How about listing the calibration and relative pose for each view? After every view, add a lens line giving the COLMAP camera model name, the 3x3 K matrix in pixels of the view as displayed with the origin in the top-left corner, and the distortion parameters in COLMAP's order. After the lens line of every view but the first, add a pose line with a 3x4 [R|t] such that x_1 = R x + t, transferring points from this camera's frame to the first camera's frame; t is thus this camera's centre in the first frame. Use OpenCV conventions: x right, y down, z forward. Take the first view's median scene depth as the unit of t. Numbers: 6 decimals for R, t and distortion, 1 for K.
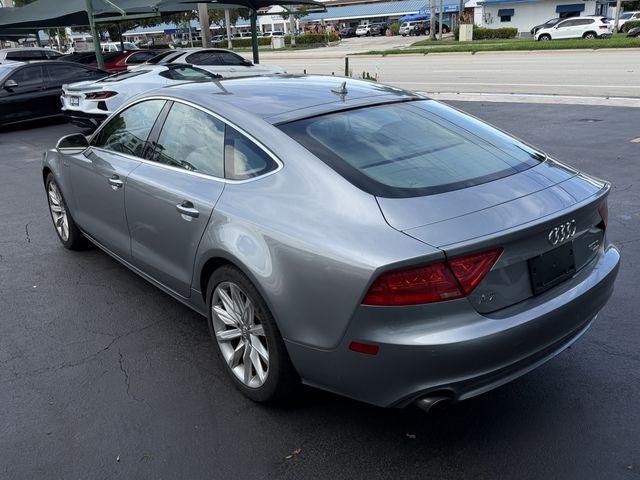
lens RADIAL K [[547.6, 0, 320.4], [0, 547.6, 242.6], [0, 0, 1]] dist [-0.007996, -0.003332]
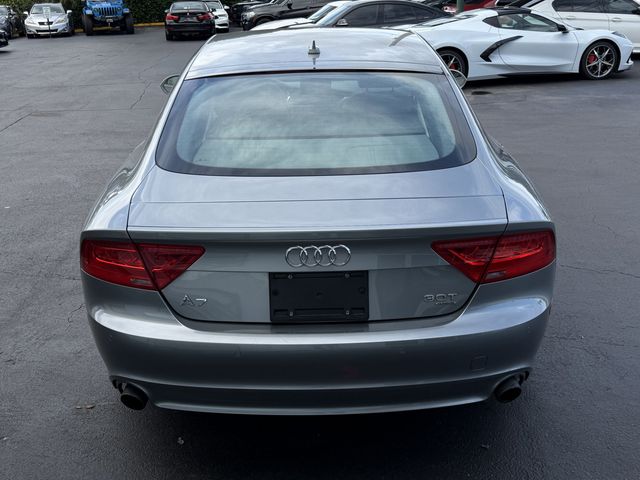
lens RADIAL K [[678.3, 0, 319.7], [0, 678.3, 238.0], [0, 0, 1]] dist [-0.003112, 0.000000]
pose [[0.748868, 0.198925, -0.632160, 0.819966], [-0.187718, 0.978492, 0.085532, -0.090657], [0.635578, 0.054615, 0.770103, 0.227059]]
